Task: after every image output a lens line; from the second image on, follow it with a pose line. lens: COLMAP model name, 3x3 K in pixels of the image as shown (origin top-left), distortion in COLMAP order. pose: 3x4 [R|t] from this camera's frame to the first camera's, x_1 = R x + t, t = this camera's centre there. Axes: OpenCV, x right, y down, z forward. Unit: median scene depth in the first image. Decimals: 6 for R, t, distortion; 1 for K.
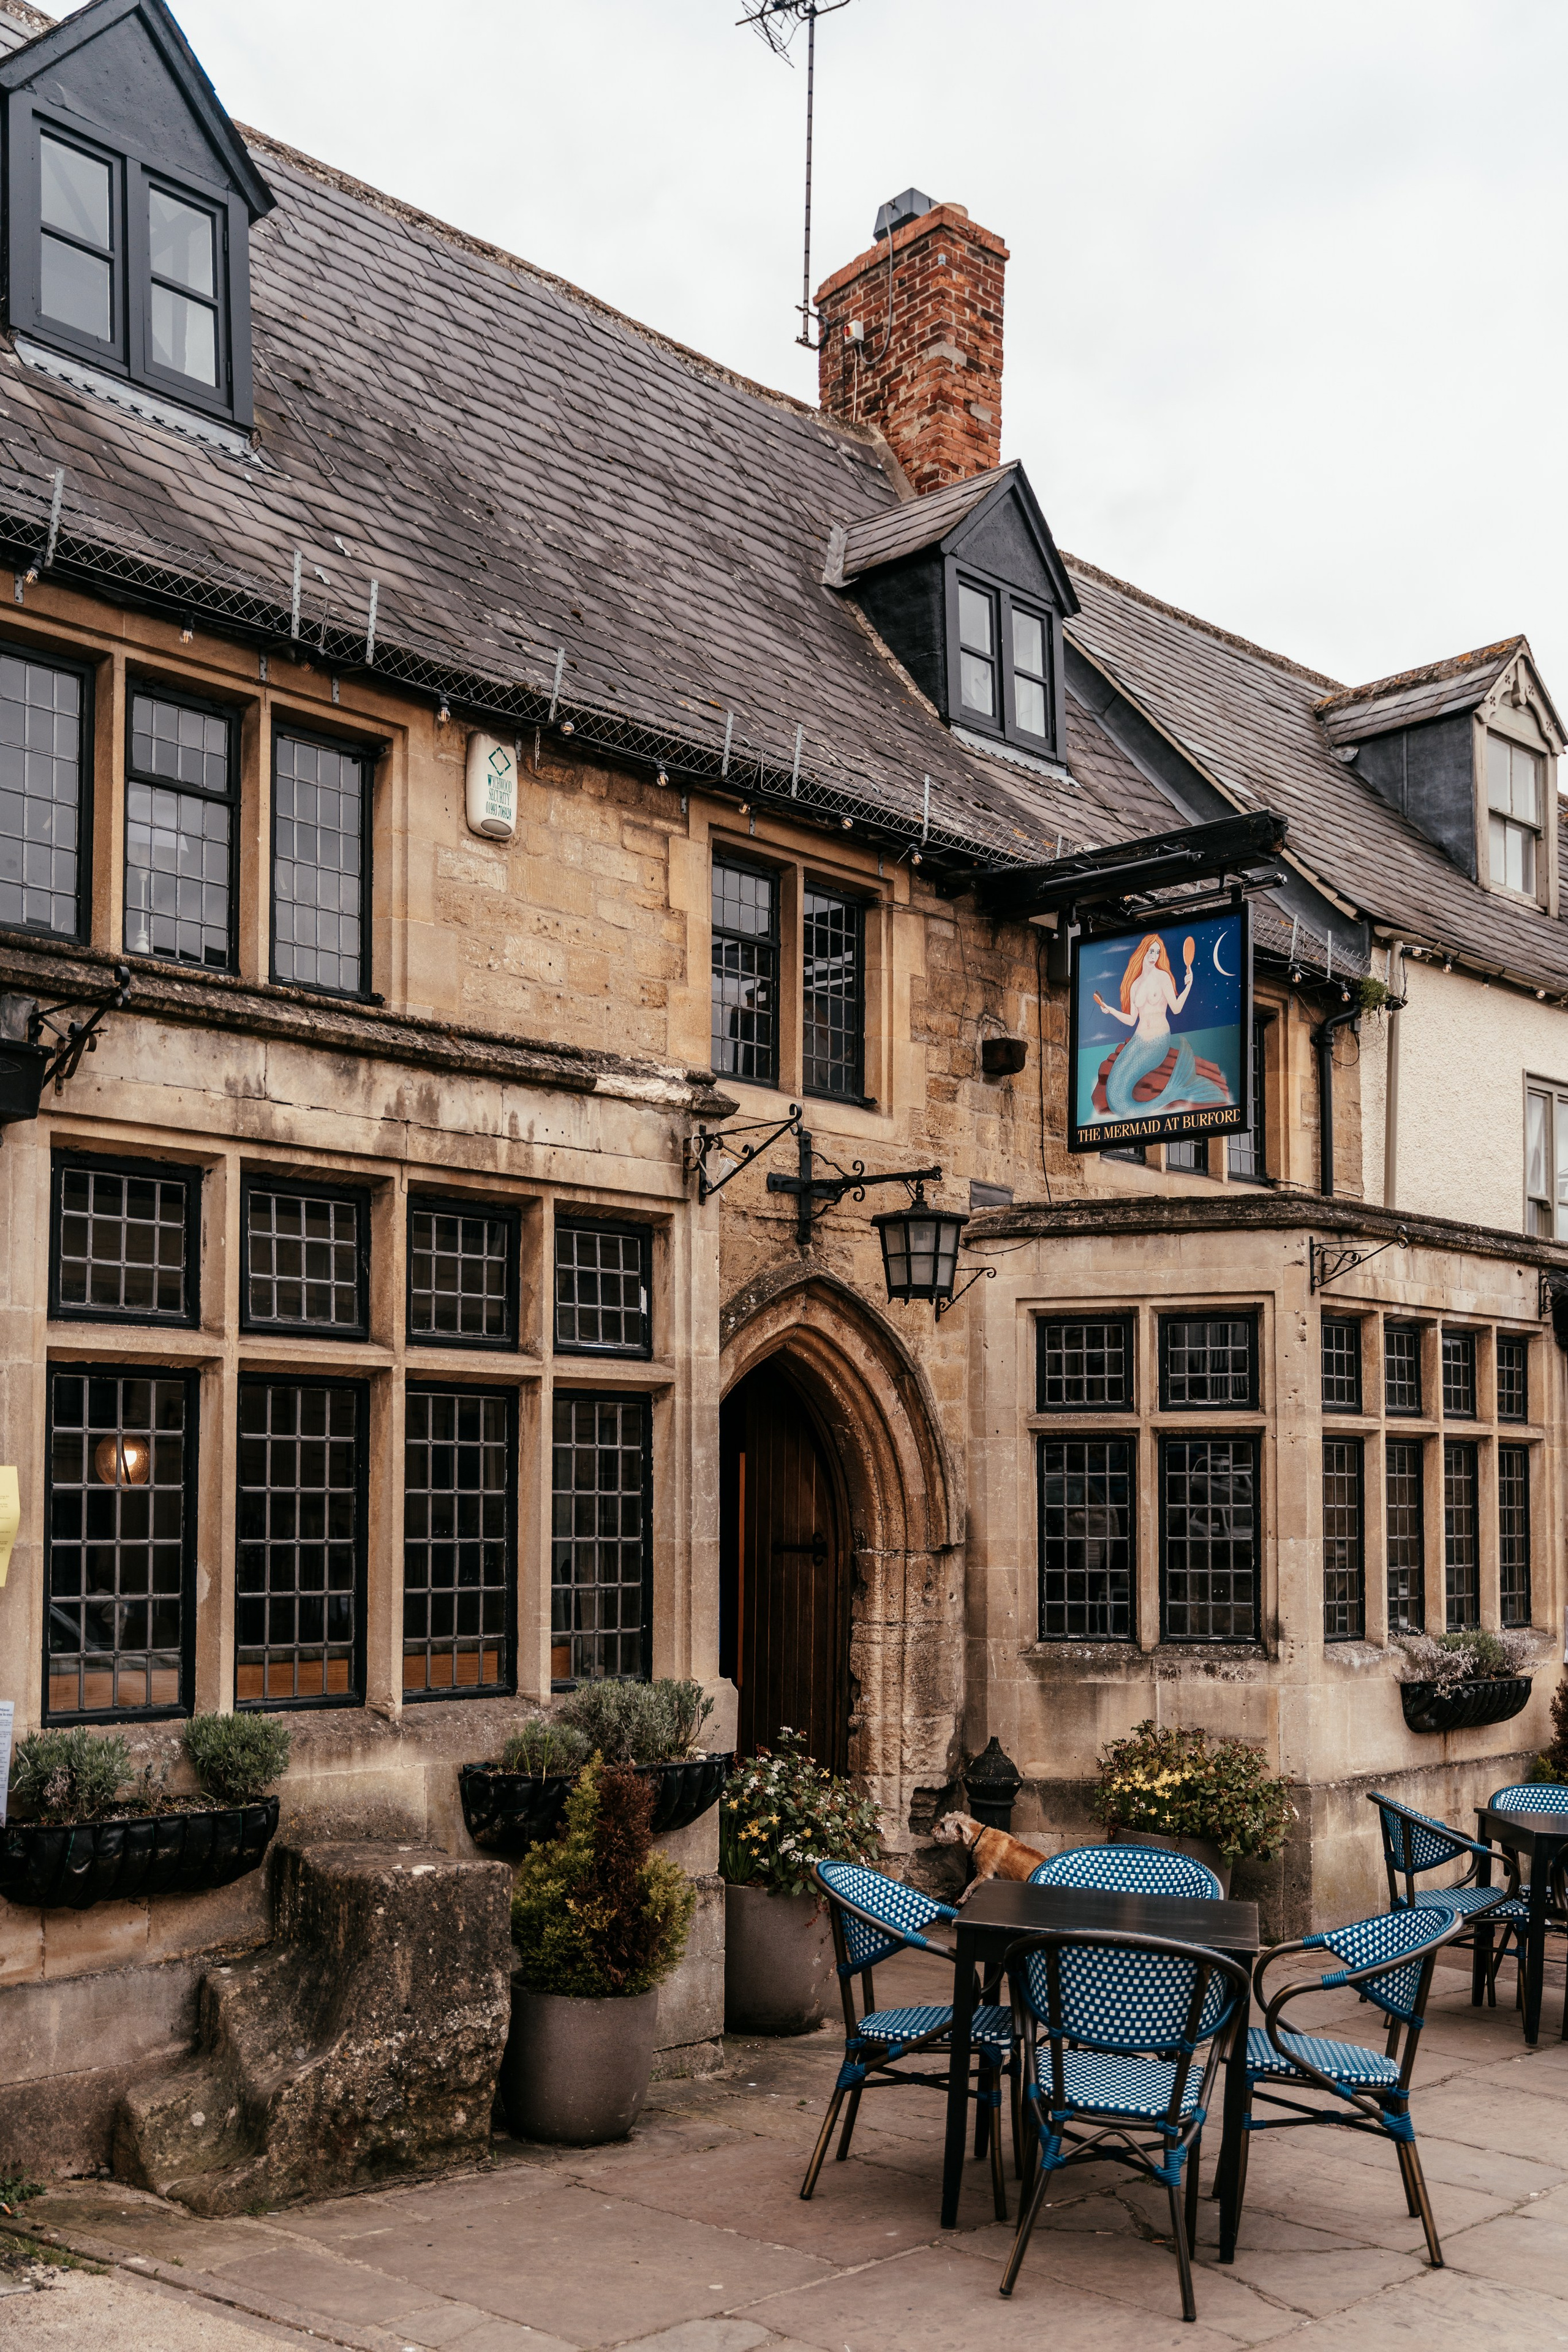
lens RADIAL K [[2376.2, 0, 784.0], [0, 2376.2, 1176.0], [0, 0, 1]] dist [-0.001463, -0.001715]
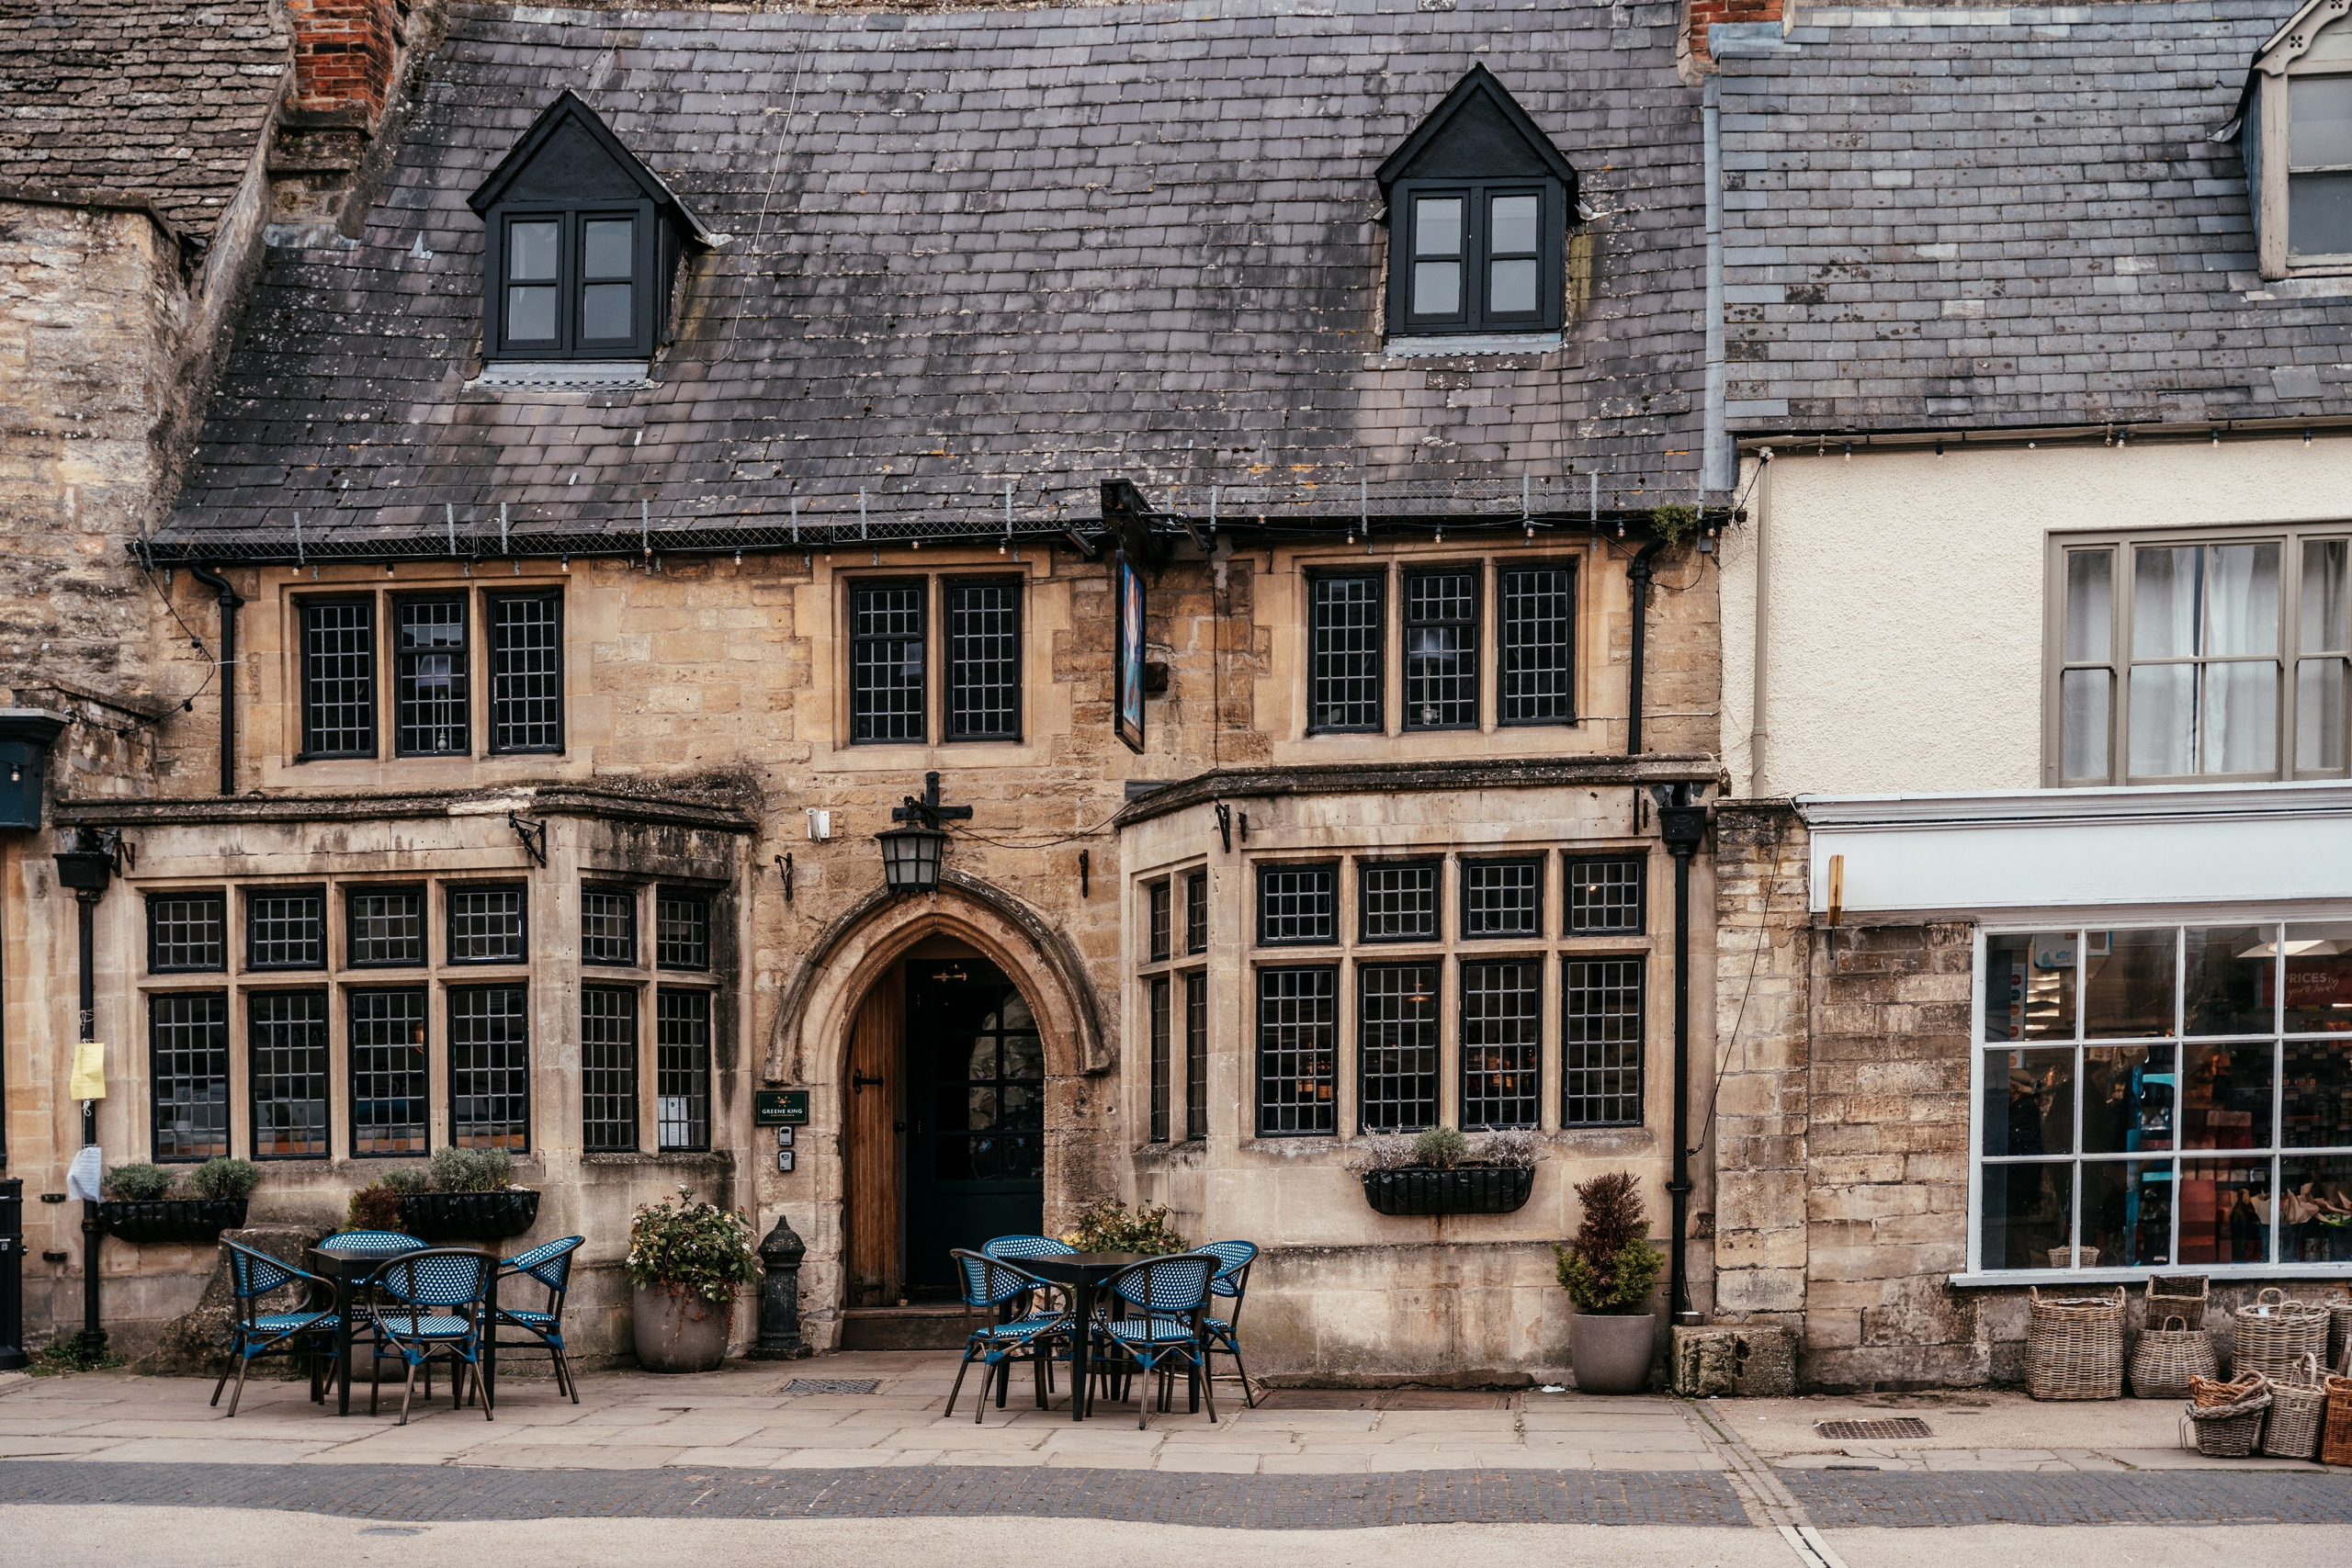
lens RADIAL K [[3249.3, 0, 1176.0], [0, 3249.3, 784.0], [0, 0, 1]] dist [0.024416, 0.044247]
pose [[0.610898, -0.109541, -0.784095, 2.025992], [0.136036, 0.990176, -0.032345, 0.087558], [0.779935, -0.086905, 0.619798, -0.062056]]
